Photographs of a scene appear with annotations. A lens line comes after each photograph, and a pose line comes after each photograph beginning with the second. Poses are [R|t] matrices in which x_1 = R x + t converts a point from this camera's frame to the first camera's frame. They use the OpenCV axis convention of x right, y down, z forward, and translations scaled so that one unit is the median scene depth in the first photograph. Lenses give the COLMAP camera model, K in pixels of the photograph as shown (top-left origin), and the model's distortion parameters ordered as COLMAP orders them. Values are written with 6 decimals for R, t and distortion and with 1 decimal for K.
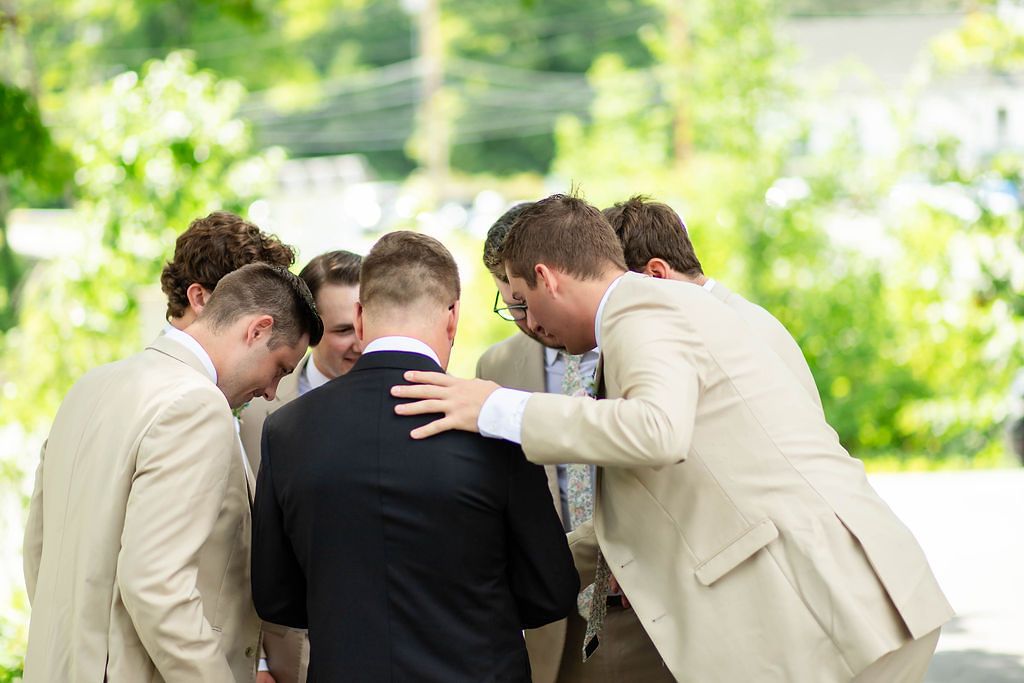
lens RADIAL K [[2833.6, 0, 512.0], [0, 2833.6, 341.5], [0, 0, 1]] dist [0.027070, -0.263562]
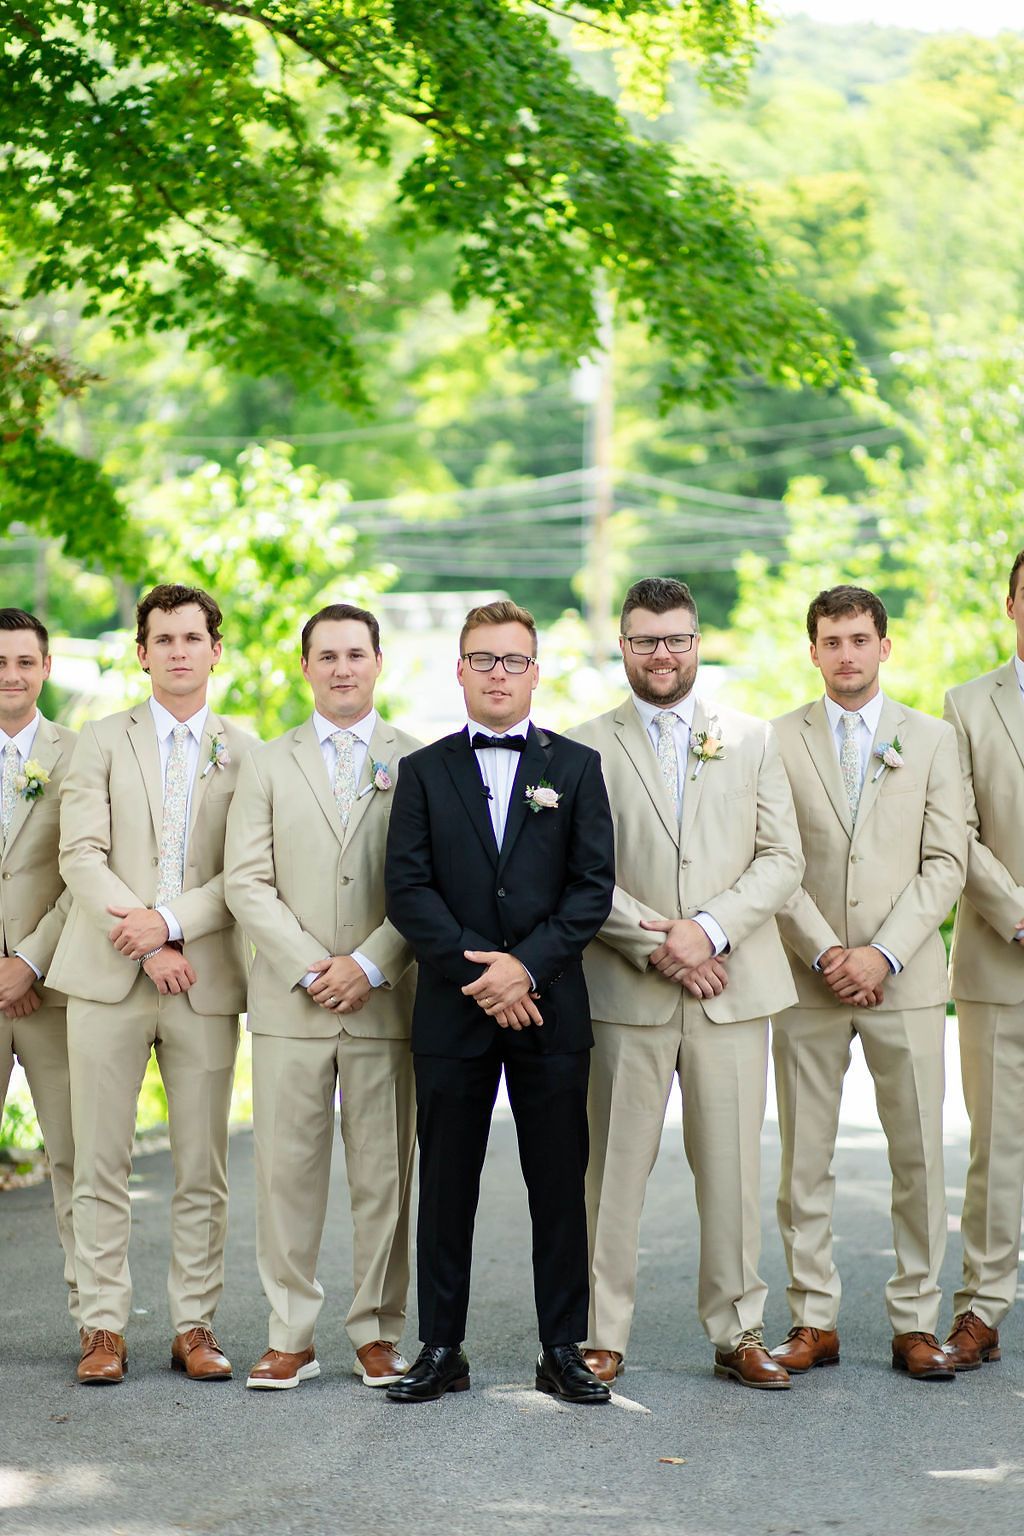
lens RADIAL K [[3825.7, 0, 512.0], [0, 3825.7, 768.0], [0, 0, 1]] dist [-0.022904, -0.603576]
pose [[0.996586, 0.064511, -0.051522, 0.068637], [-0.065582, 0.997659, -0.019373, 0.041790], [0.050152, 0.022686, 0.998484, -0.439789]]
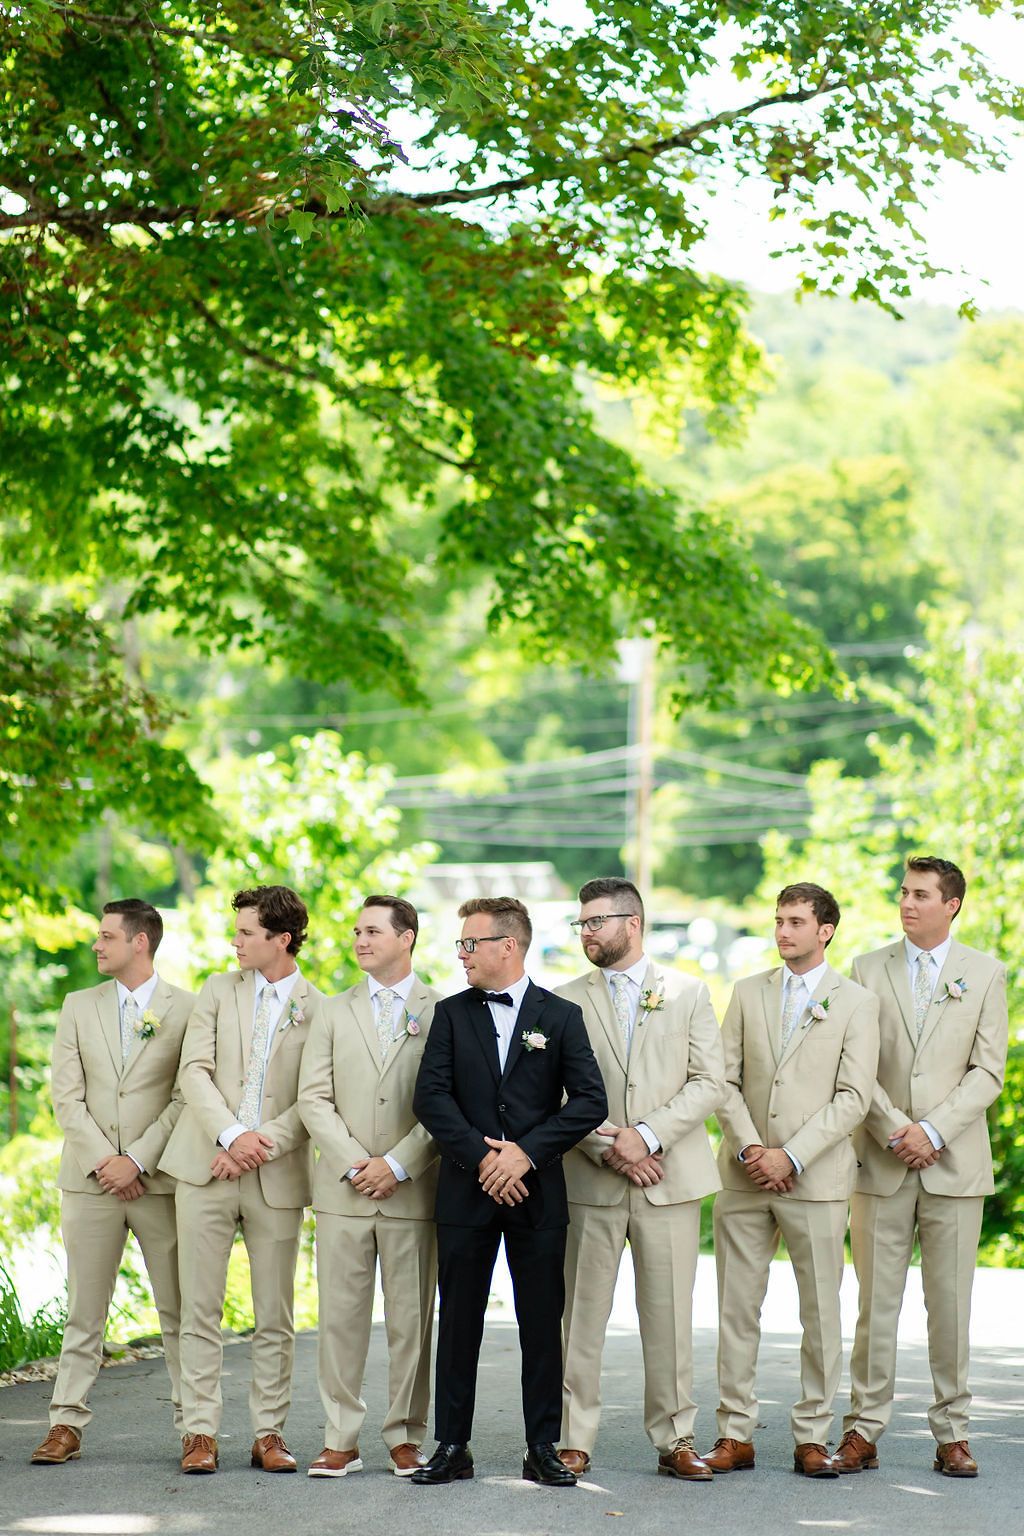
lens RADIAL K [[3825.7, 0, 512.0], [0, 3825.7, 768.0], [0, 0, 1]] dist [-0.022904, -0.603576]
pose [[0.995291, 0.066912, -0.070127, 0.122628], [-0.072979, 0.993456, -0.087856, 0.058783], [0.063790, 0.092560, 0.993662, -0.934730]]
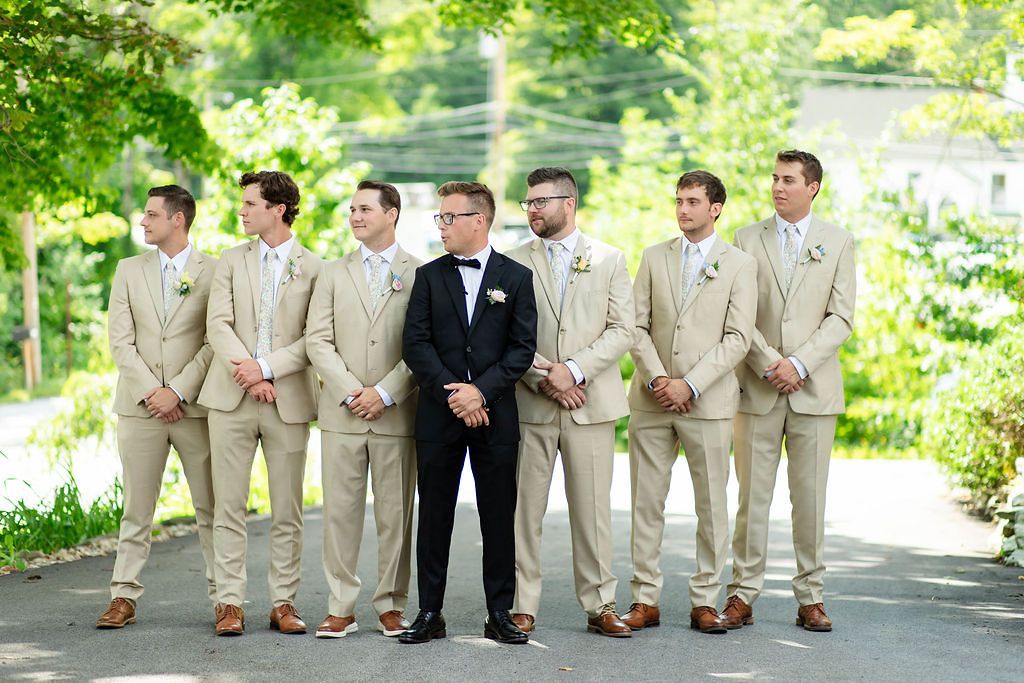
lens RADIAL K [[2550.5, 0, 512.7], [0, 2550.5, 362.8], [0, 0, 1]] dist [-0.022904, -0.603576]
pose [[0.997548, 0.067238, -0.019412, 0.057462], [-0.067203, 0.997736, 0.002490, 0.062971], [0.019536, -0.001179, 0.999808, -0.641786]]
